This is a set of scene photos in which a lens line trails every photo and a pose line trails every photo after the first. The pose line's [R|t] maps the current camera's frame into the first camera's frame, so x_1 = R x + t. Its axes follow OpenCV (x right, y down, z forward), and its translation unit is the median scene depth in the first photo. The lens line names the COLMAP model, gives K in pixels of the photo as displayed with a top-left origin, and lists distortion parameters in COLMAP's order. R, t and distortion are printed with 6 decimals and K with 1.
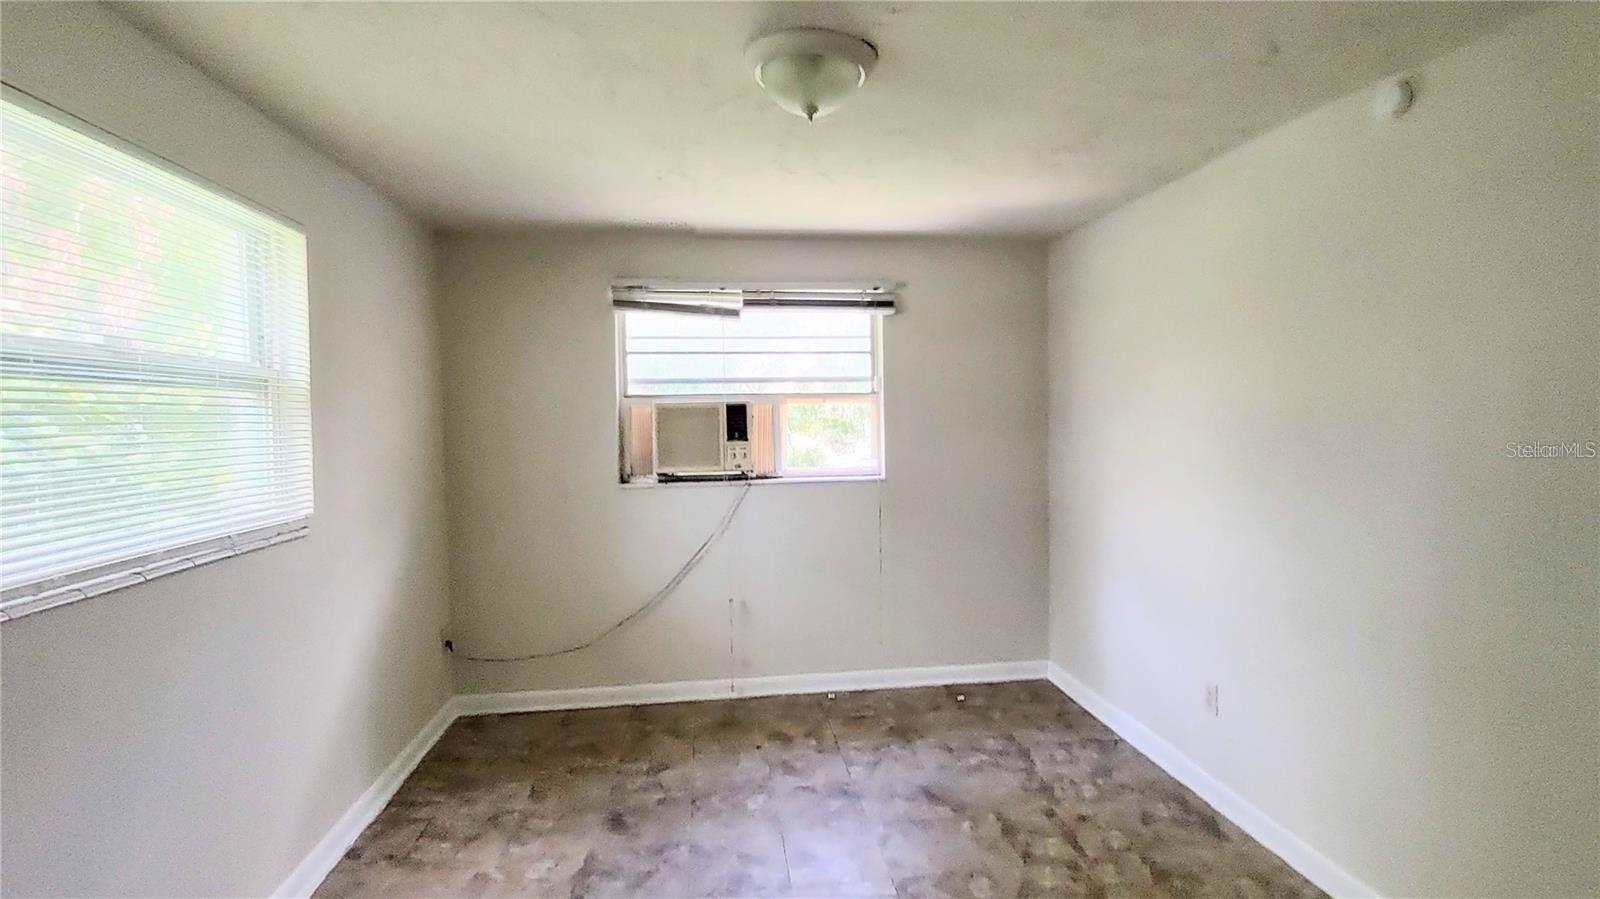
lens RADIAL K [[761.0, 0, 801.9], [0, 761.0, 453.3], [0, 0, 1]] dist [-0.000514, -0.000041]
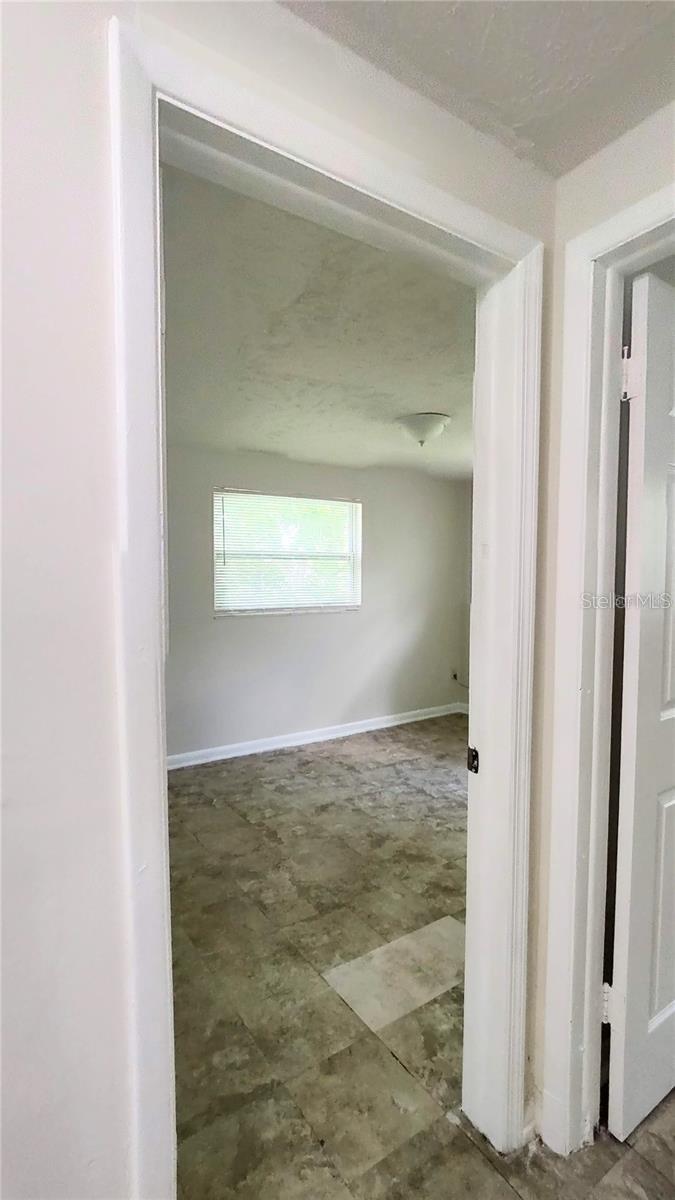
lens RADIAL K [[570.8, 0, 338.7], [0, 570.8, 597.7], [0, 0, 1]] dist [-0.000514, -0.000041]
pose [[0.459120, 0.059423, -0.886385, 1.093742], [-0.048363, 0.997953, 0.041852, -0.023312], [0.887057, 0.023653, 0.461054, -0.029357]]
